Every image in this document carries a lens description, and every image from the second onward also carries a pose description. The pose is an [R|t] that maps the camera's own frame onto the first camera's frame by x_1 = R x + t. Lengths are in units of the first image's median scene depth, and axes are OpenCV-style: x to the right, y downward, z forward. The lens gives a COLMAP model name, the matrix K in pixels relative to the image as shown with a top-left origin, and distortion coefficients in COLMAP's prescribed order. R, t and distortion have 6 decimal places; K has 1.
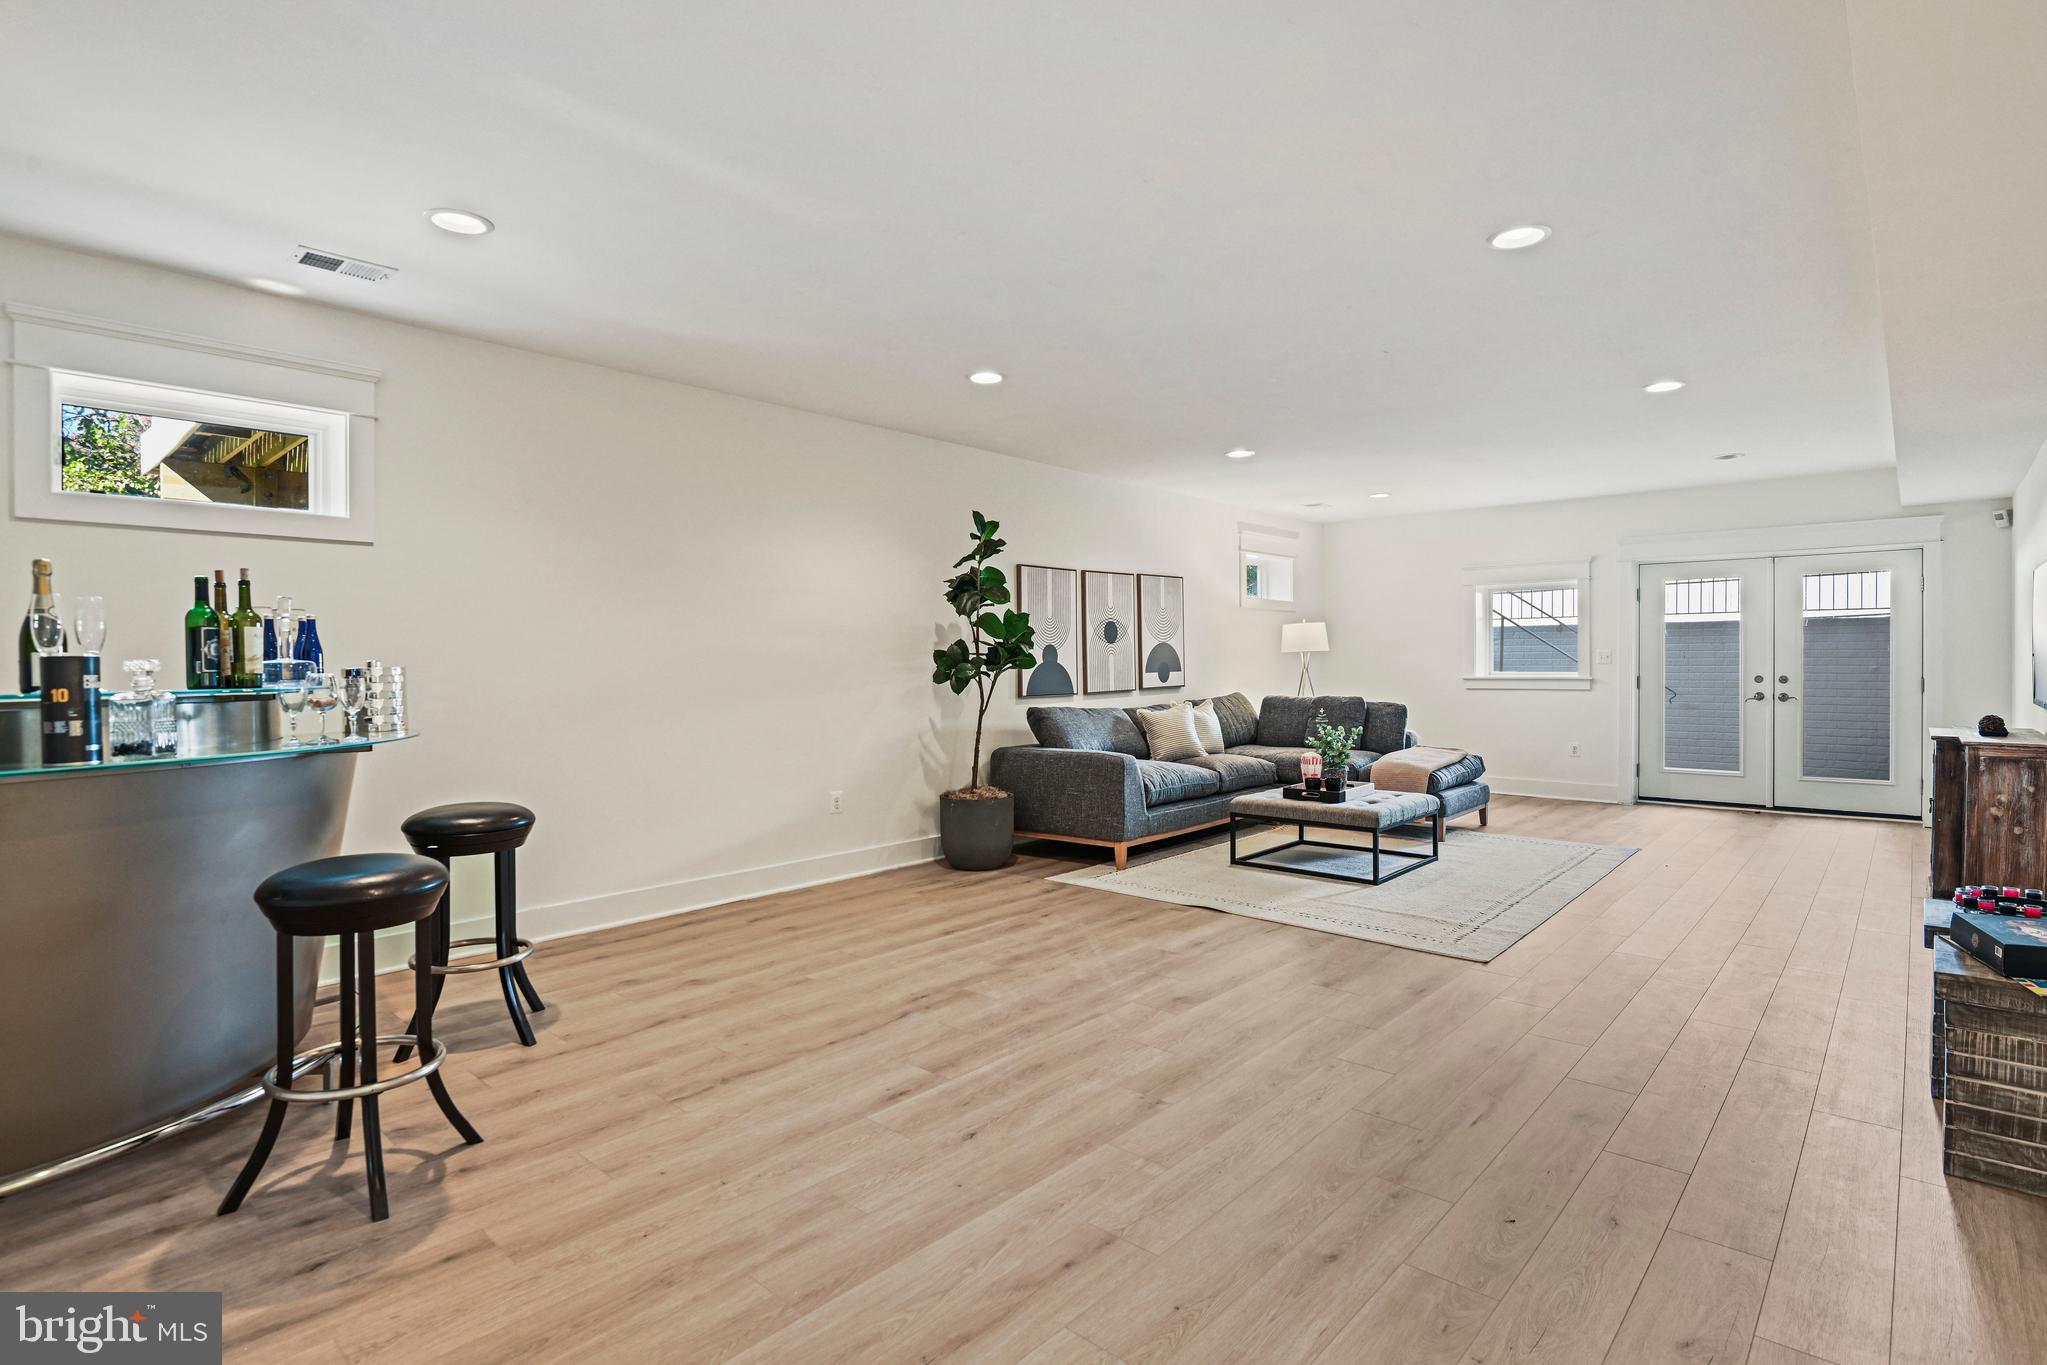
lens RADIAL K [[1010.5, 0, 1023.5], [0, 1010.5, 682.5], [0, 0, 1]] dist [-0.000711, -0.010687]
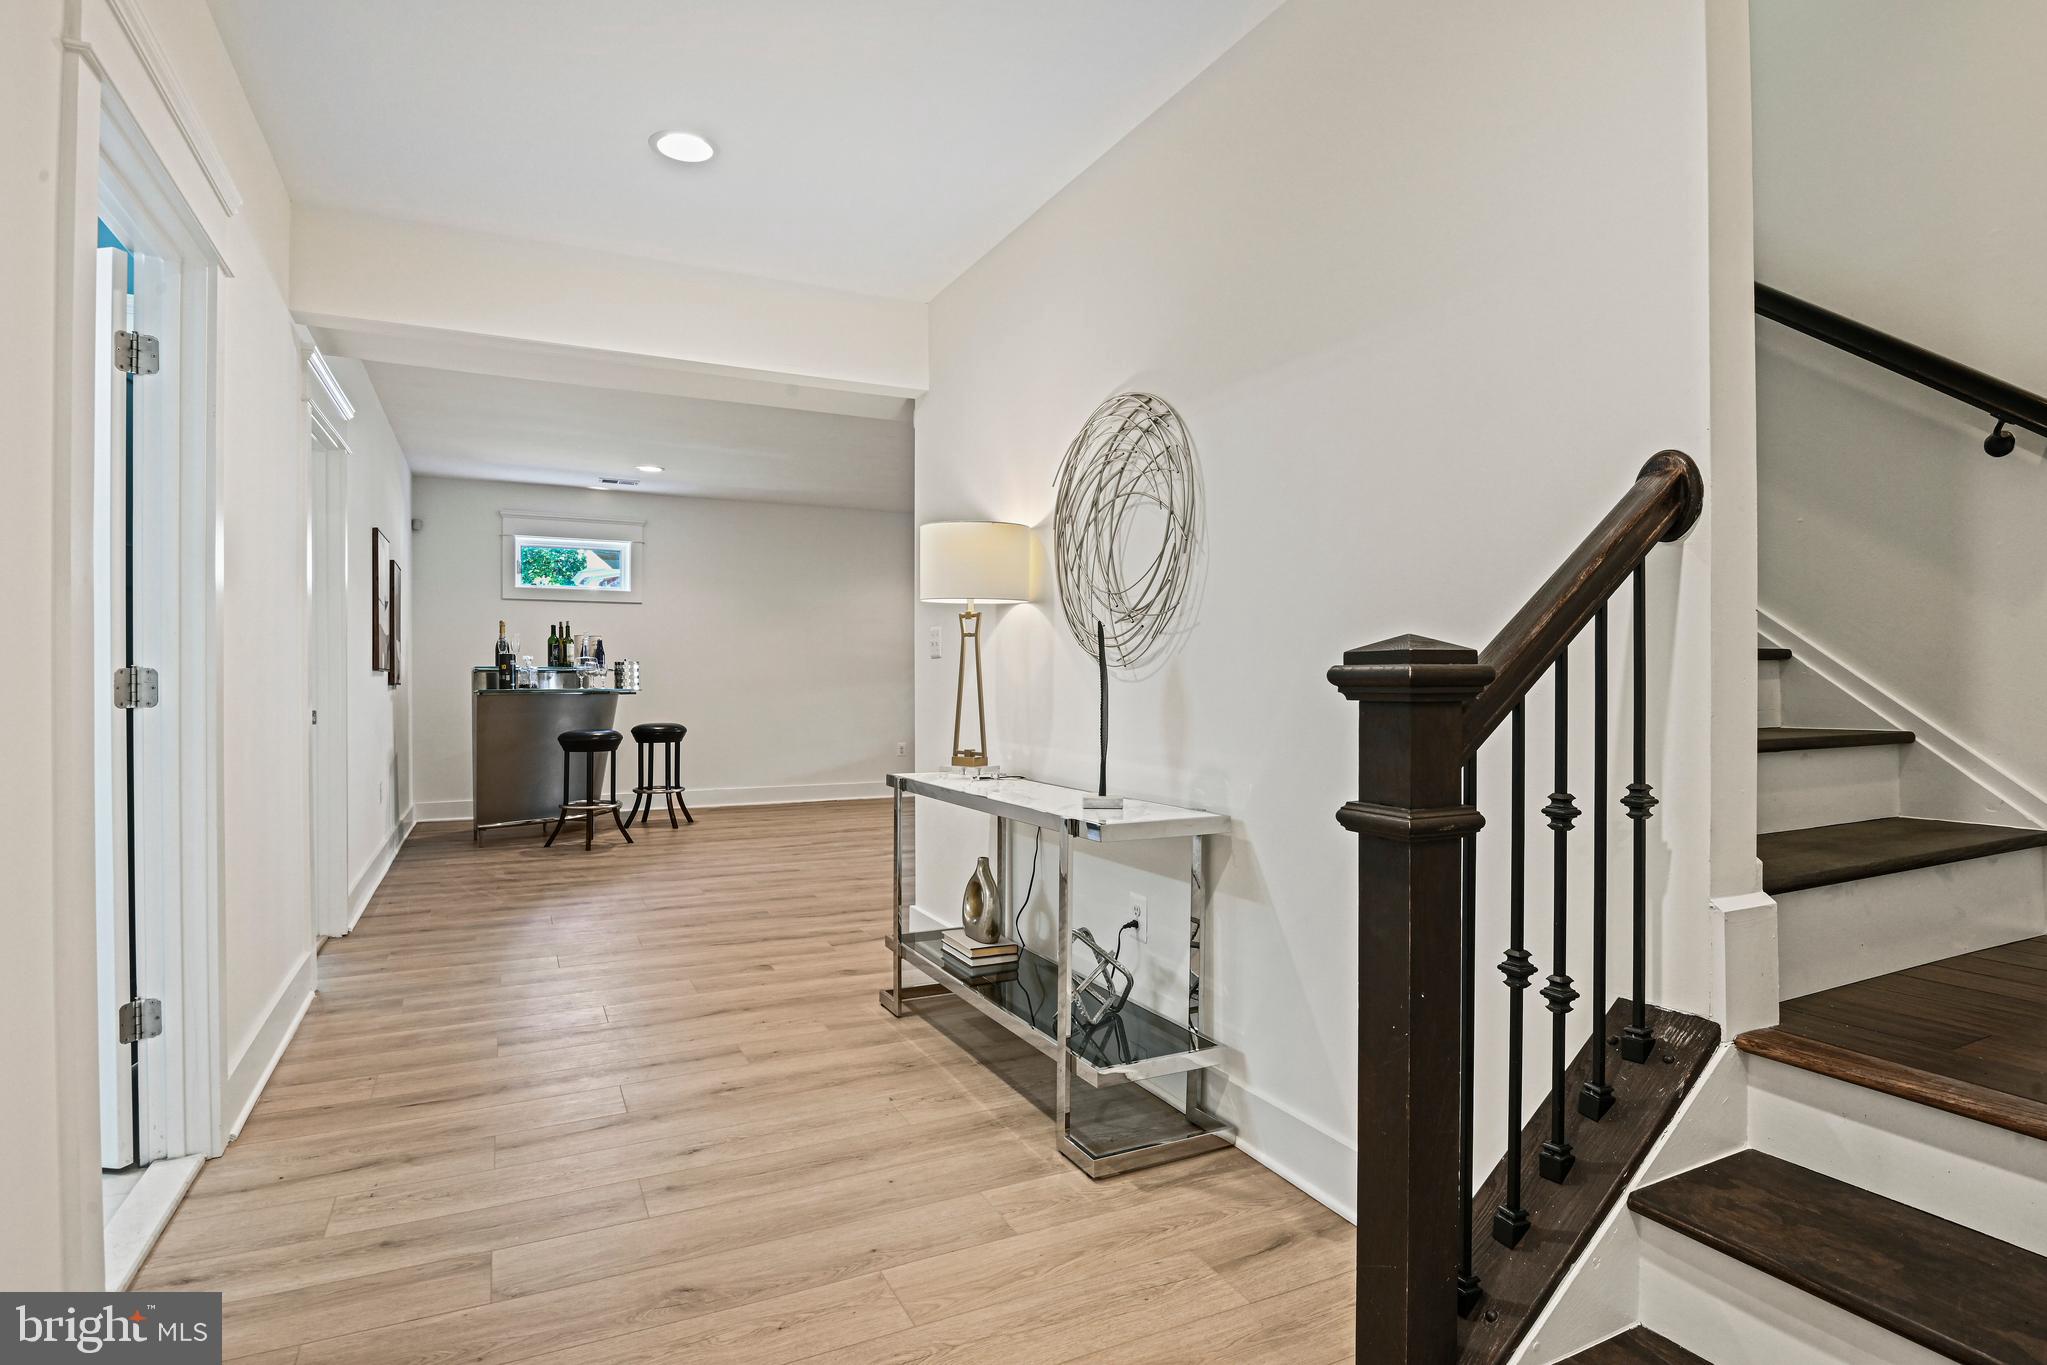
lens RADIAL K [[1077.7, 0, 1025.3], [0, 1077.7, 686.8], [0, 0, 1]] dist [-0.012076, -0.000222]
pose [[0.930181, 0.007886, -0.367015, 1.093275], [-0.009163, 0.999957, -0.001737, 0.040823], [0.366986, 0.004979, 0.930213, -0.931425]]
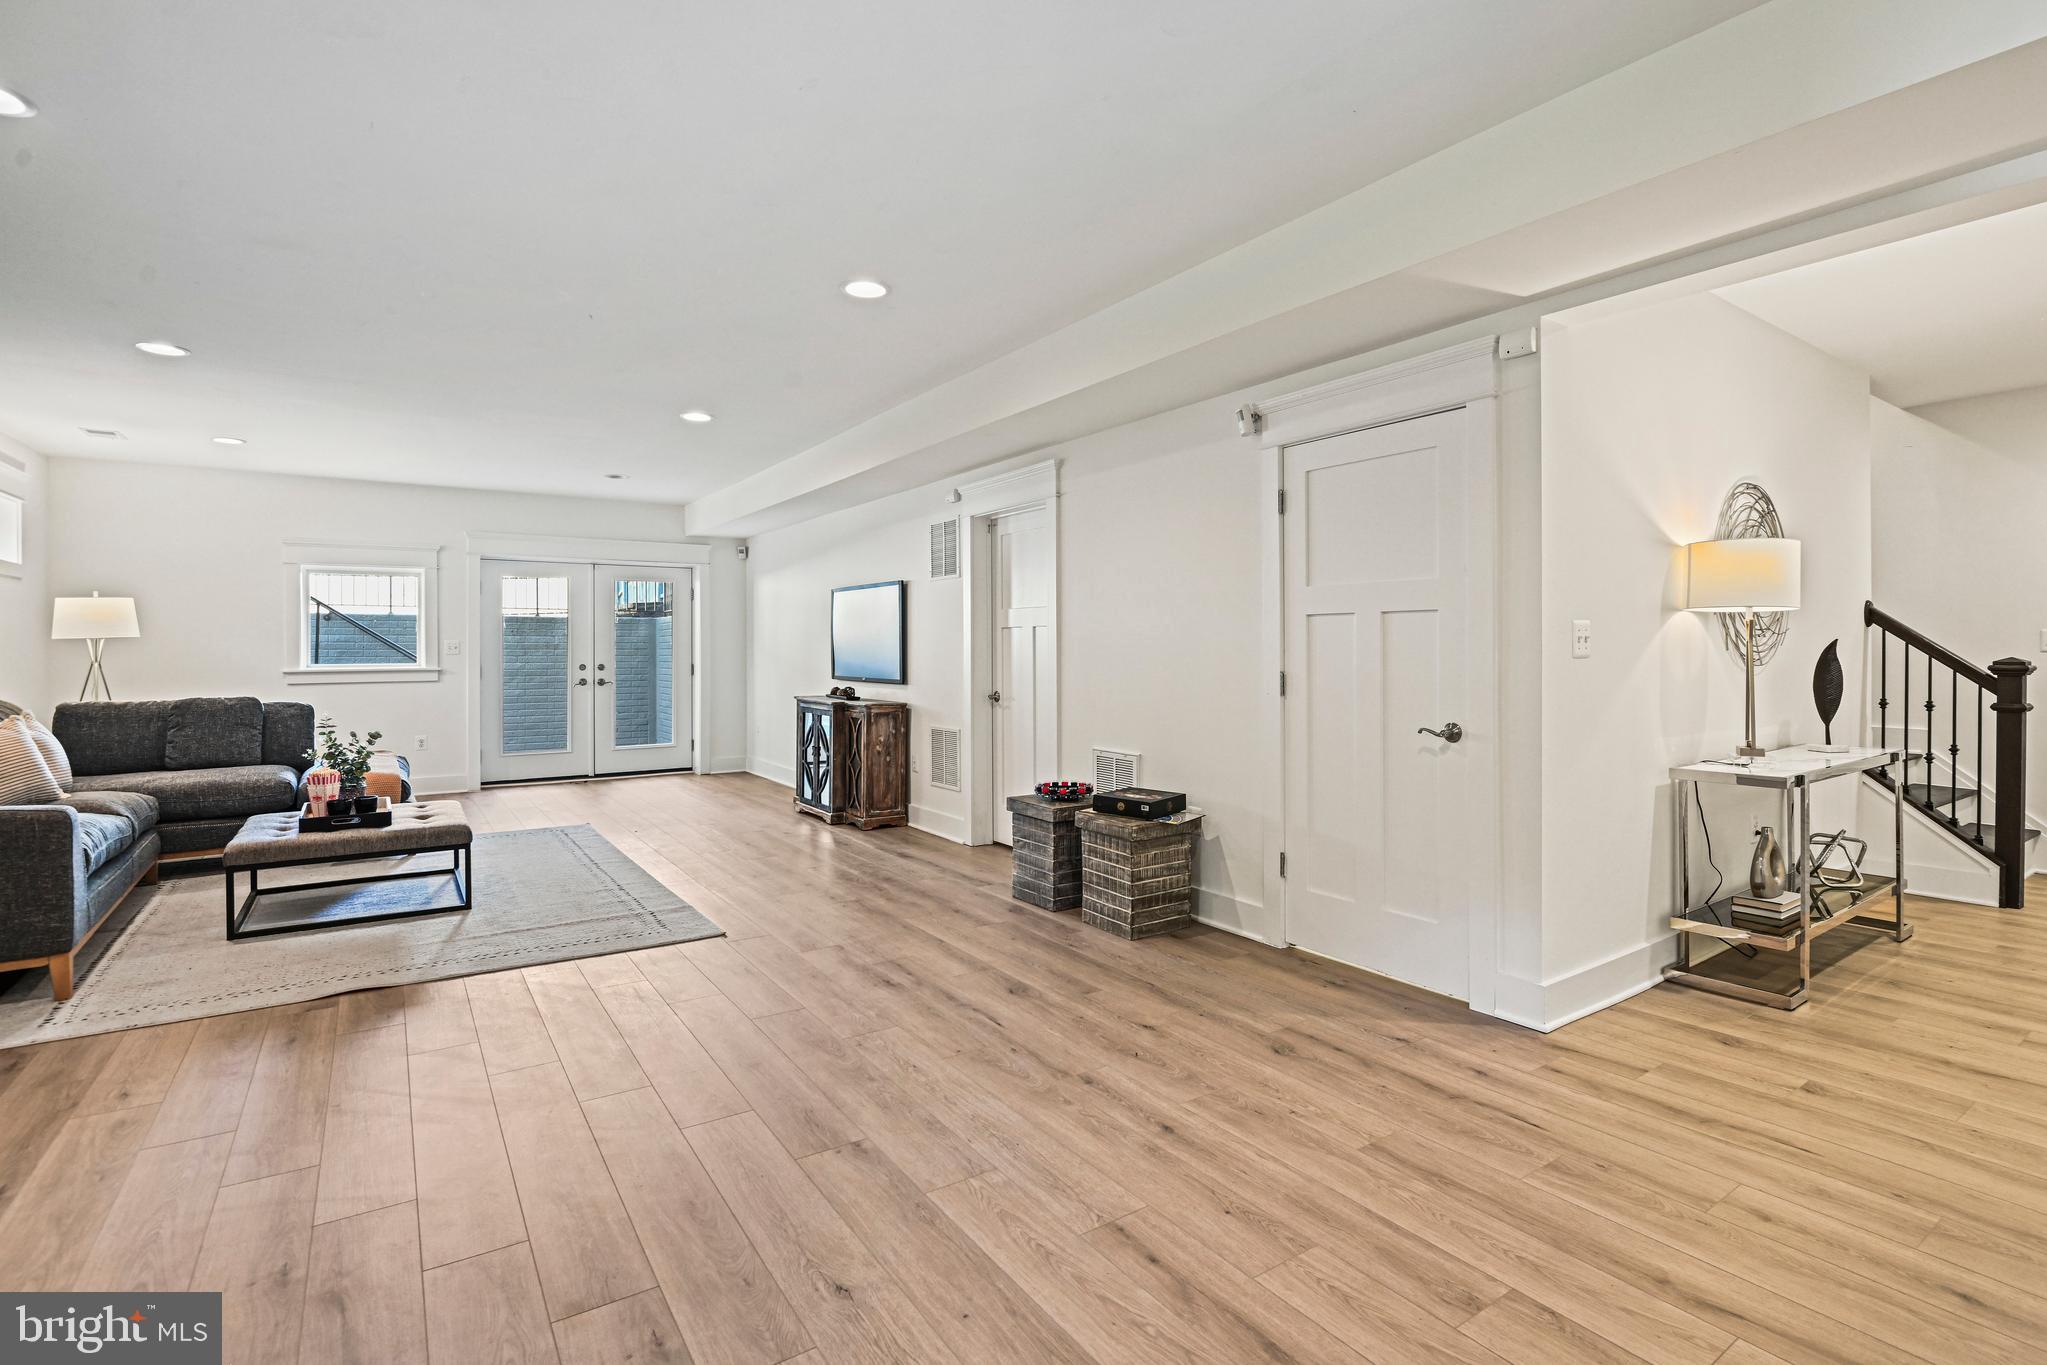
lens RADIAL K [[964.0, 0, 1036.0], [0, 964.0, 653.6], [0, 0, 1]] dist [-0.015965, -0.000020]
pose [[0.234370, -0.000411, 0.972147, -0.503388], [0.022207, 0.999741, -0.004932, -0.004636], [-0.971894, 0.022745, 0.234319, 0.500671]]
